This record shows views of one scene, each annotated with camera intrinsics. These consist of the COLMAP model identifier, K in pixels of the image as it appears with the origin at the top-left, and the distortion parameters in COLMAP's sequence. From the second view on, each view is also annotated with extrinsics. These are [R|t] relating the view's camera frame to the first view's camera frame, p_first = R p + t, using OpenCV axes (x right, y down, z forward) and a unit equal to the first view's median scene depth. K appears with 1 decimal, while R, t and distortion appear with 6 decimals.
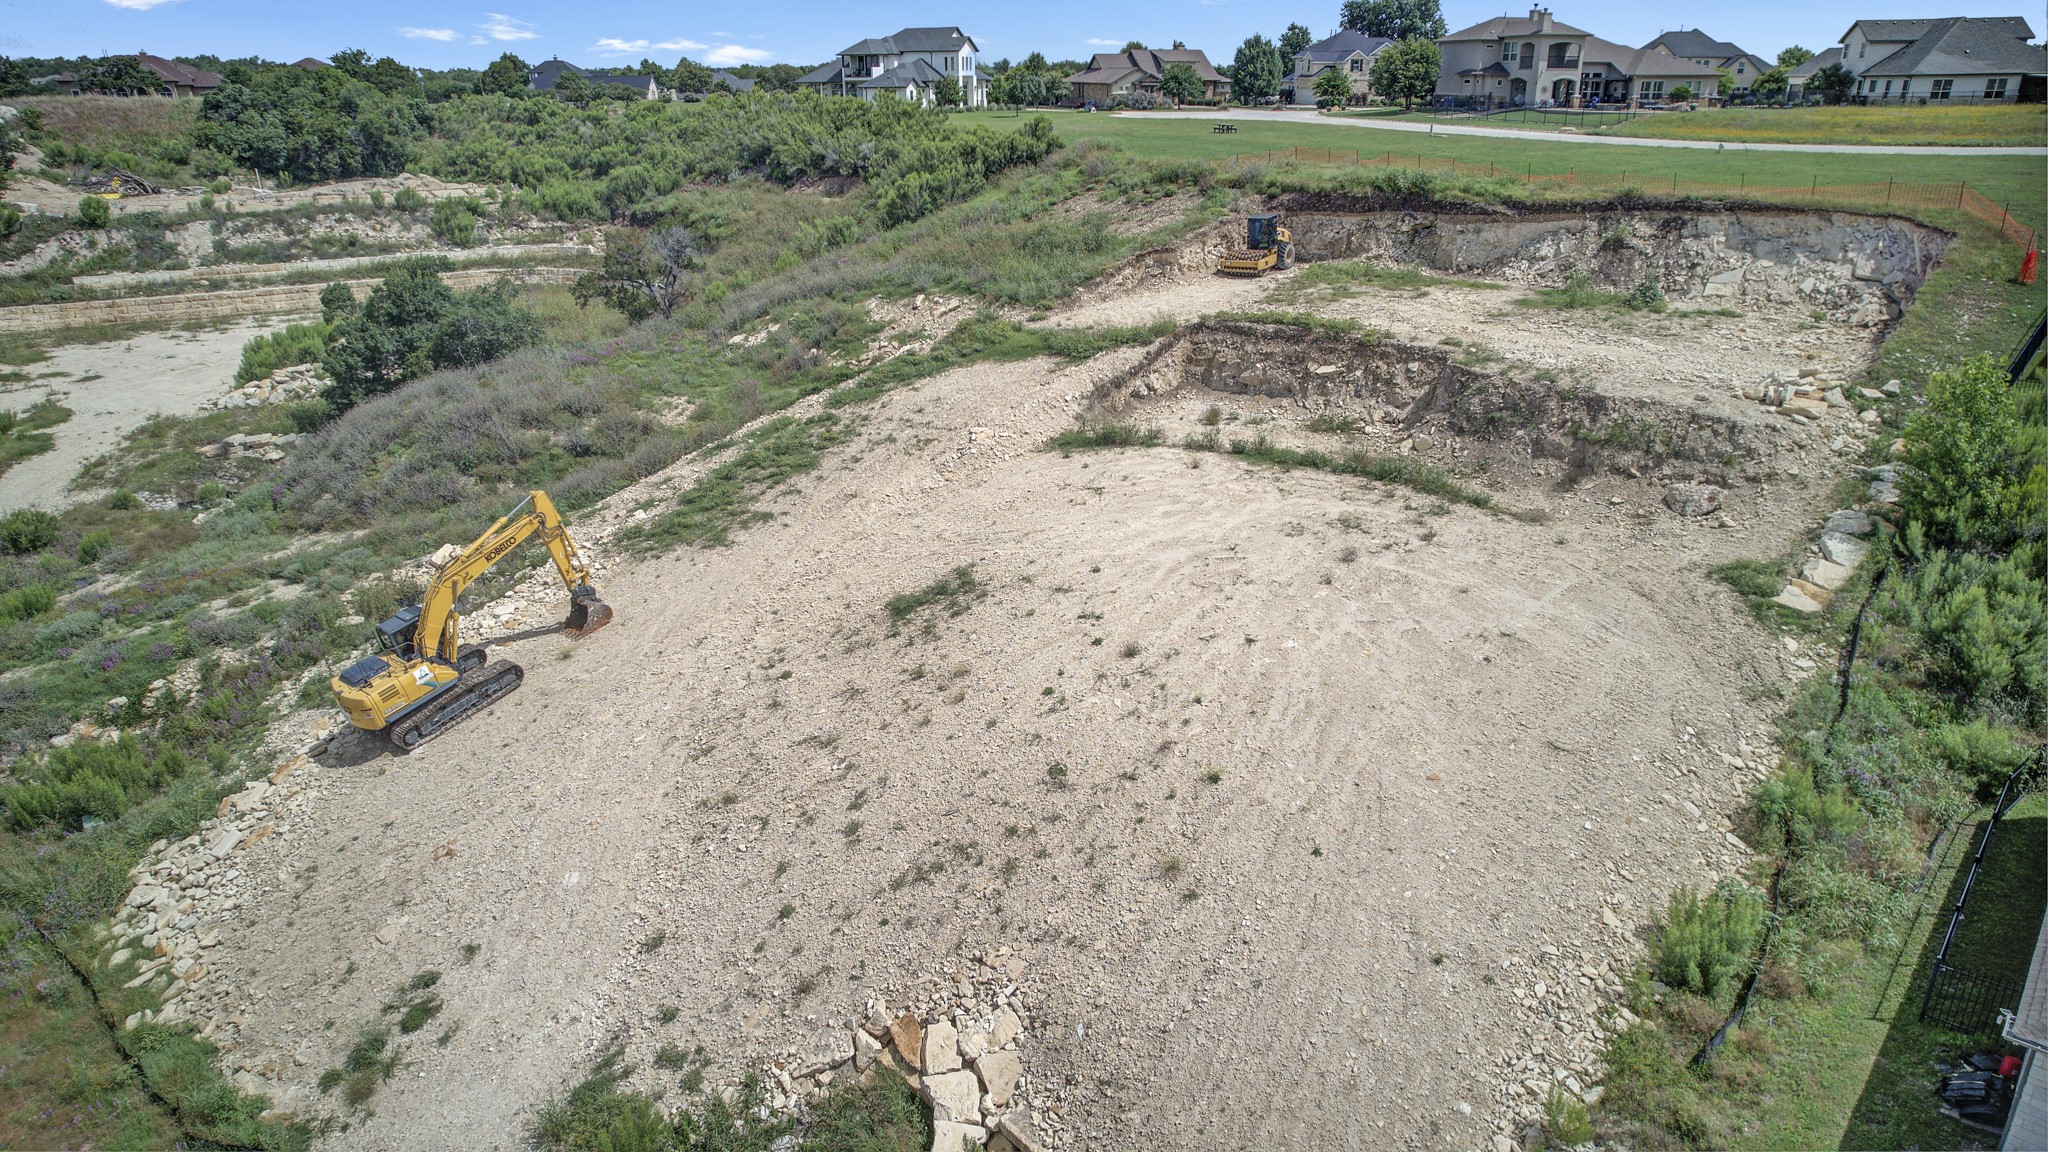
lens RADIAL K [[1314.8, 0, 1016.1], [0, 1314.8, 571.0], [0, 0, 1]] dist [-0.082946, 0.074073]
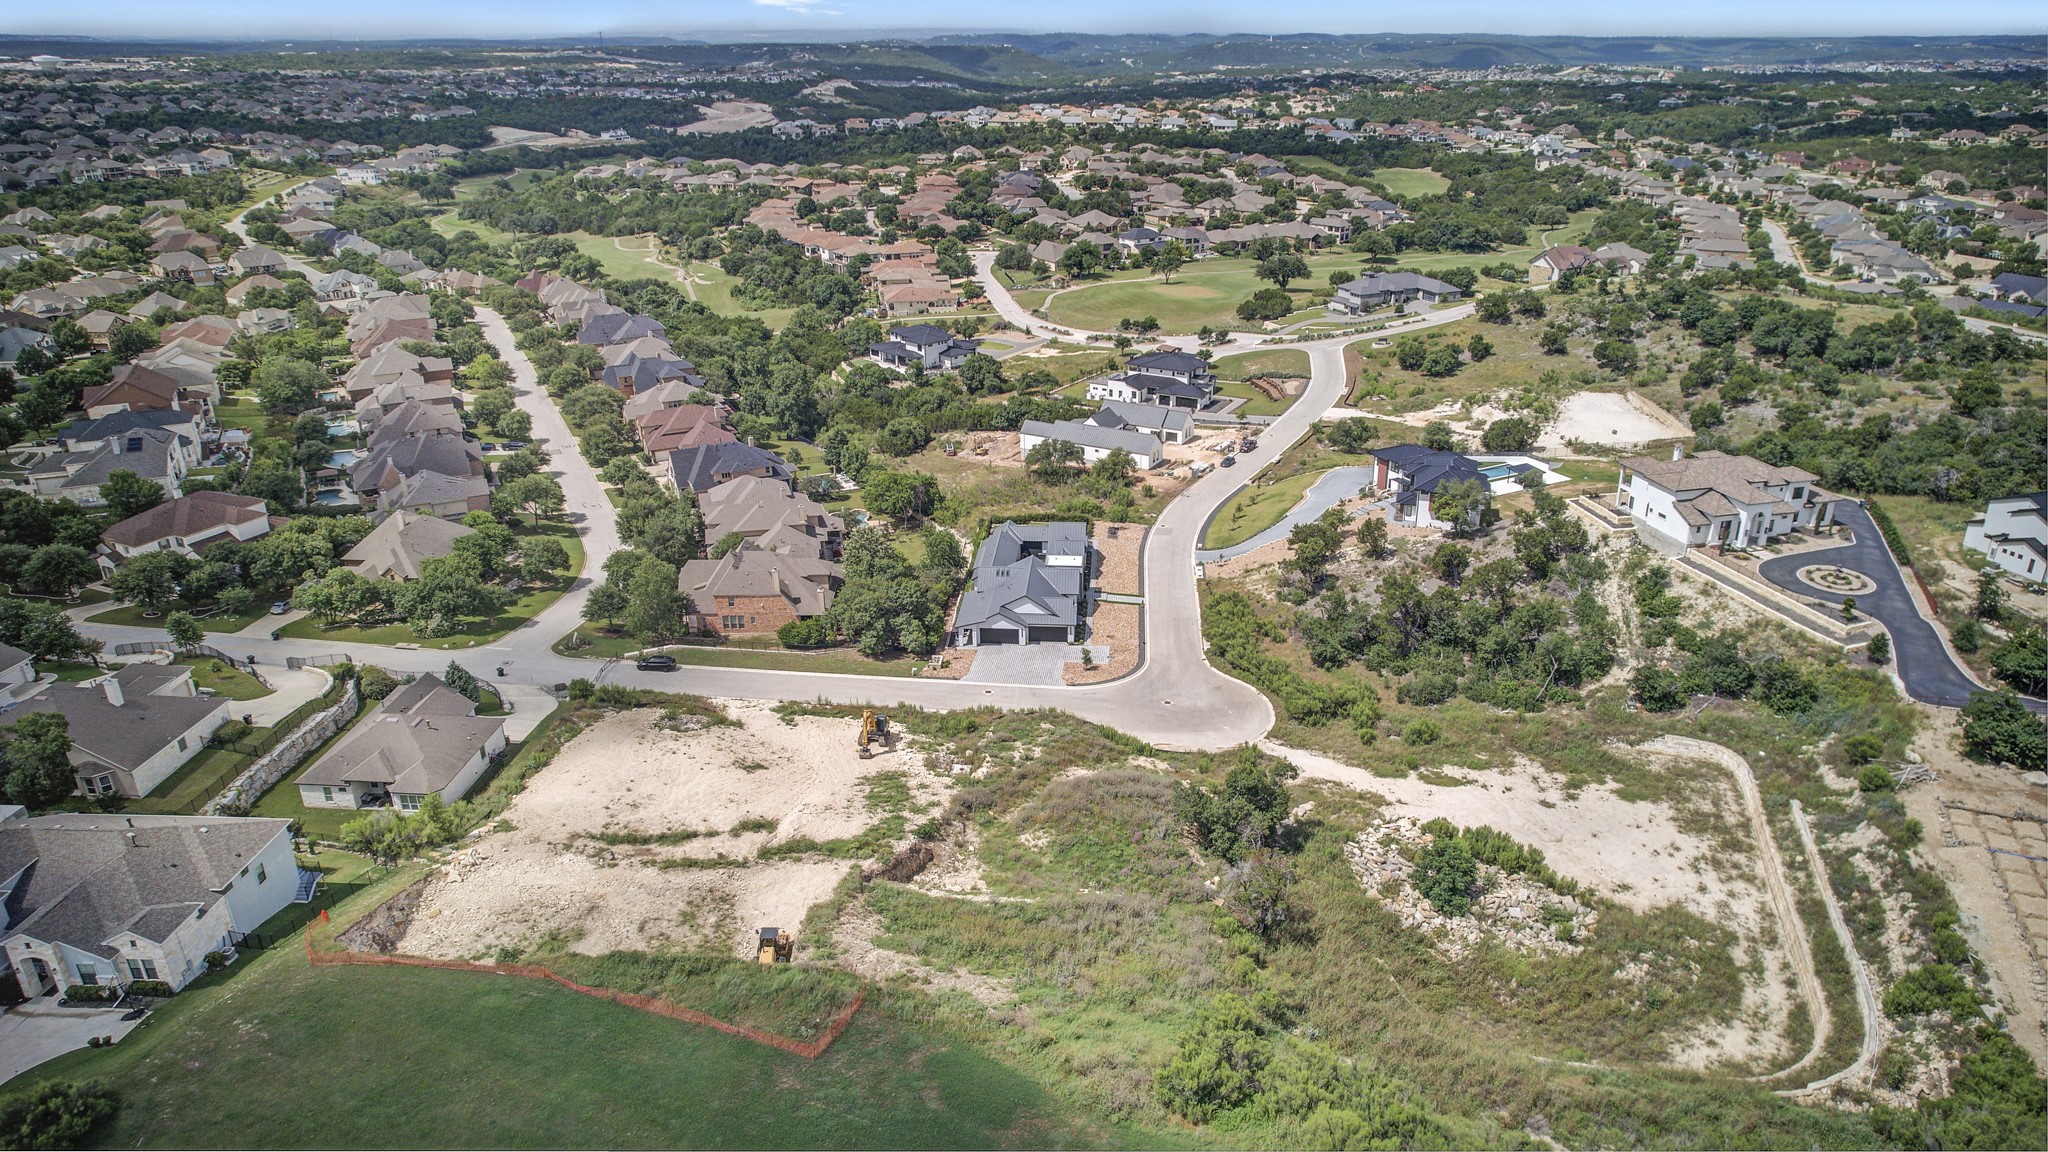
lens RADIAL K [[1333.9, 0, 1055.8], [0, 1333.9, 536.2], [0, 0, 1]] dist [-0.079824, 0.072464]
pose [[-0.774553, 0.231244, -0.588723, 0.800925], [-0.223467, 0.770700, 0.596727, -1.764972], [0.591718, 0.593757, -0.545272, 1.997289]]
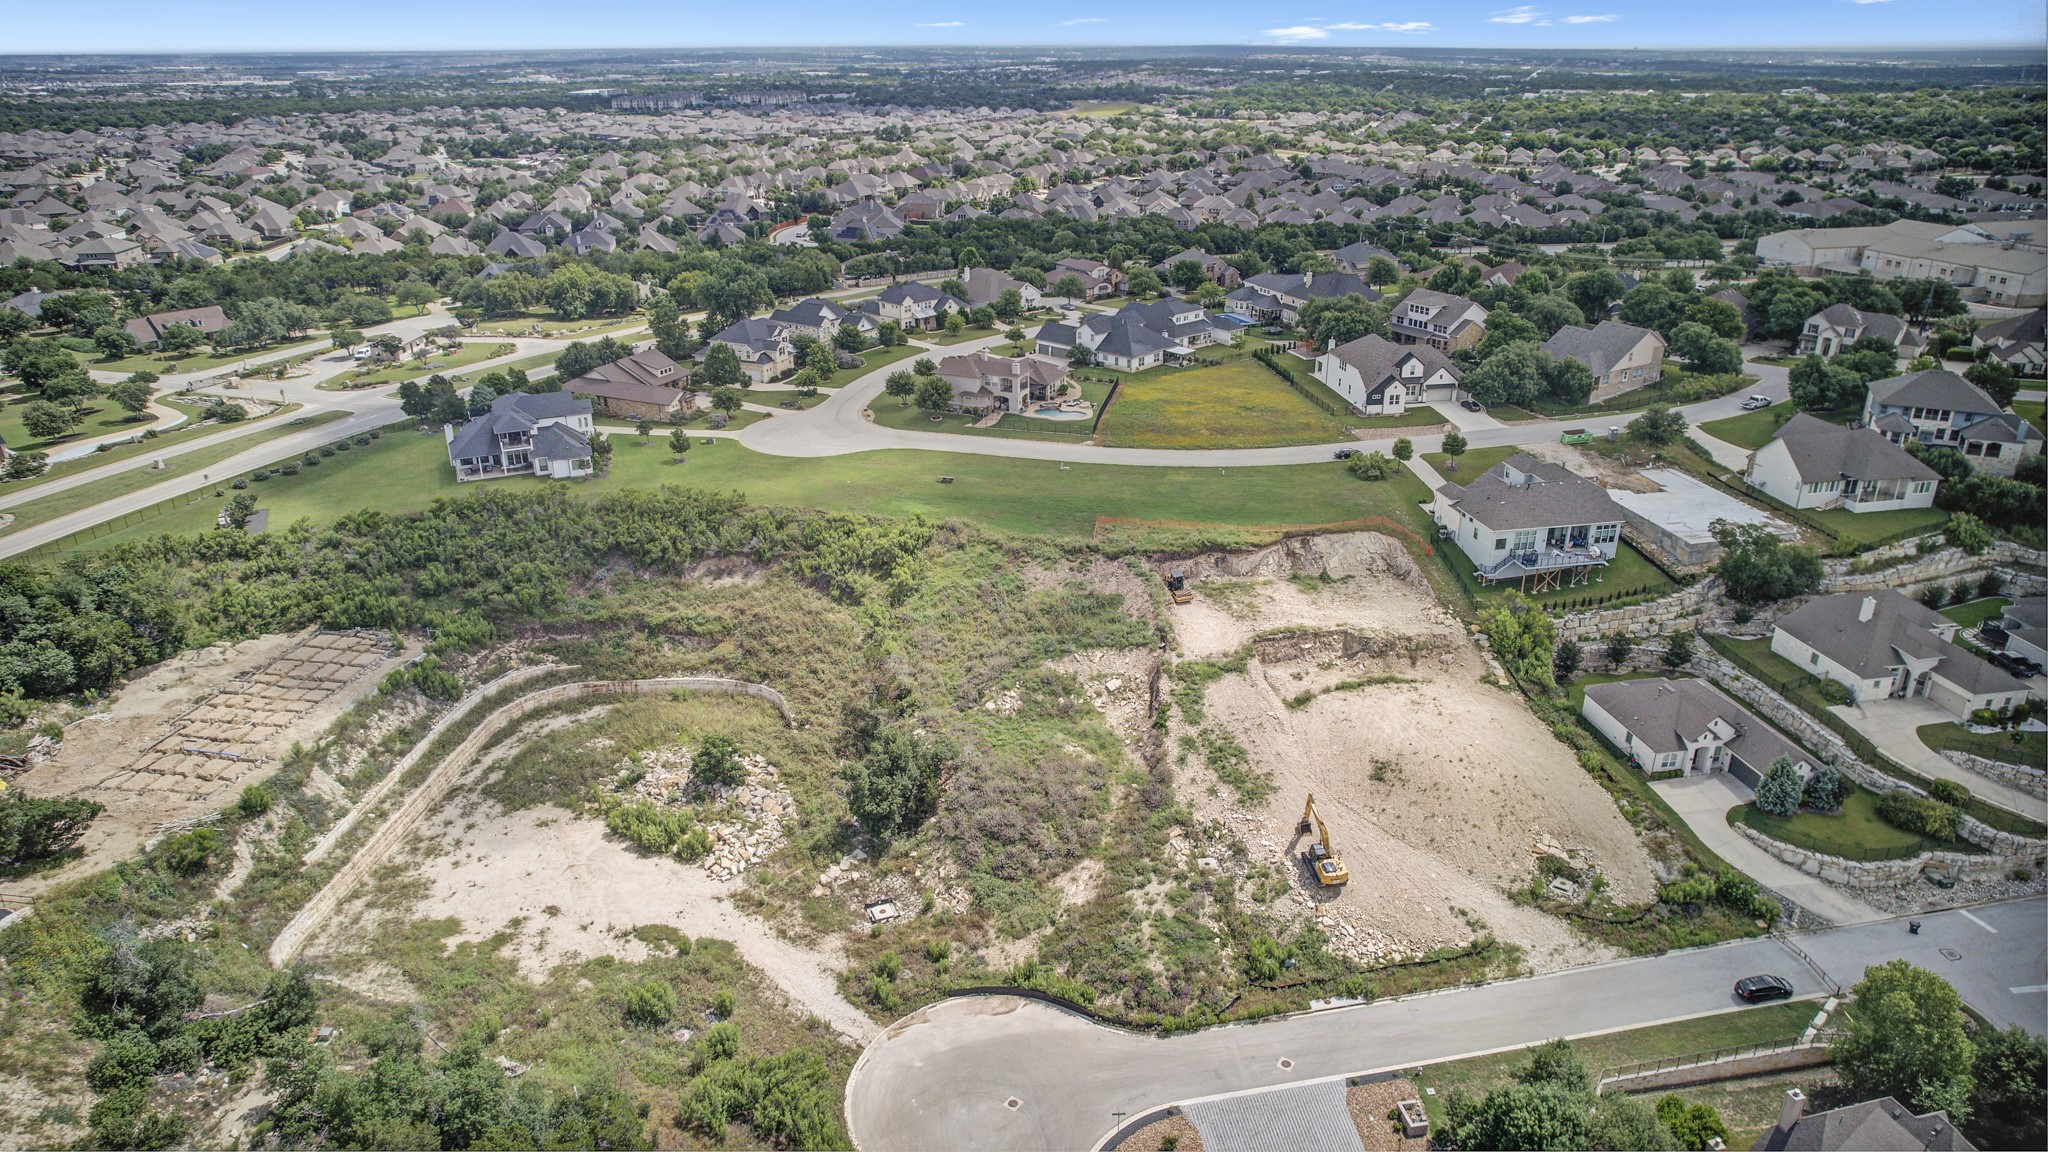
lens RADIAL K [[1328.1, 0, 1026.2], [0, 1328.1, 569.1], [0, 0, 1]] dist [-0.074115, 0.064751]
pose [[0.614701, -0.292424, 0.732551, -1.980967], [0.280568, 0.949059, 0.143420, -0.813540], [-0.737173, 0.117370, 0.665432, -0.416896]]
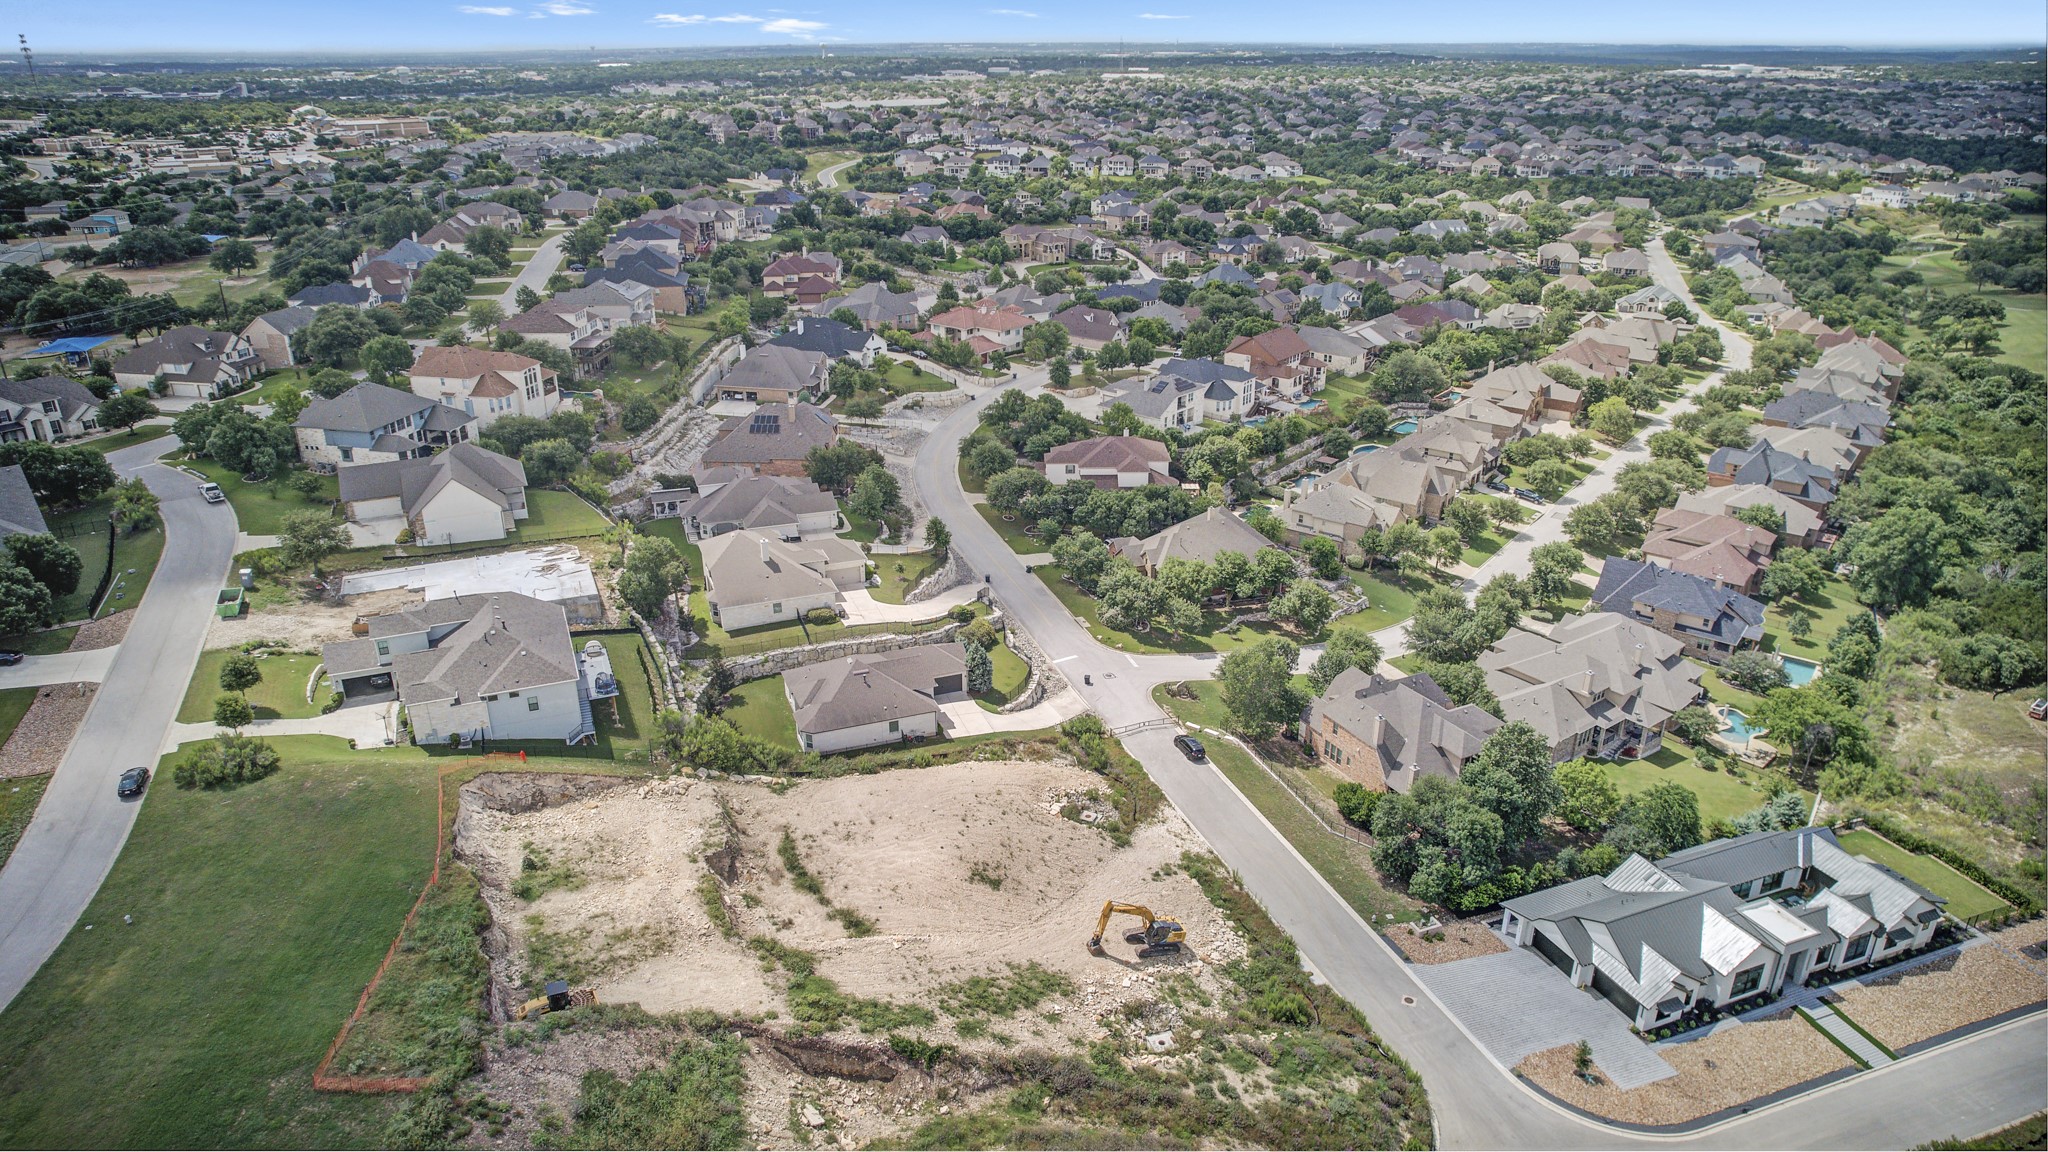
lens RADIAL K [[1304.2, 0, 1018.5], [0, 1304.2, 577.8], [0, 0, 1]] dist [-0.071178, 0.059068]
pose [[-0.895694, -0.165329, 0.412794, -0.816530], [0.165211, 0.738134, 0.654113, -1.586395], [-0.412841, 0.654083, -0.633828, 1.604697]]
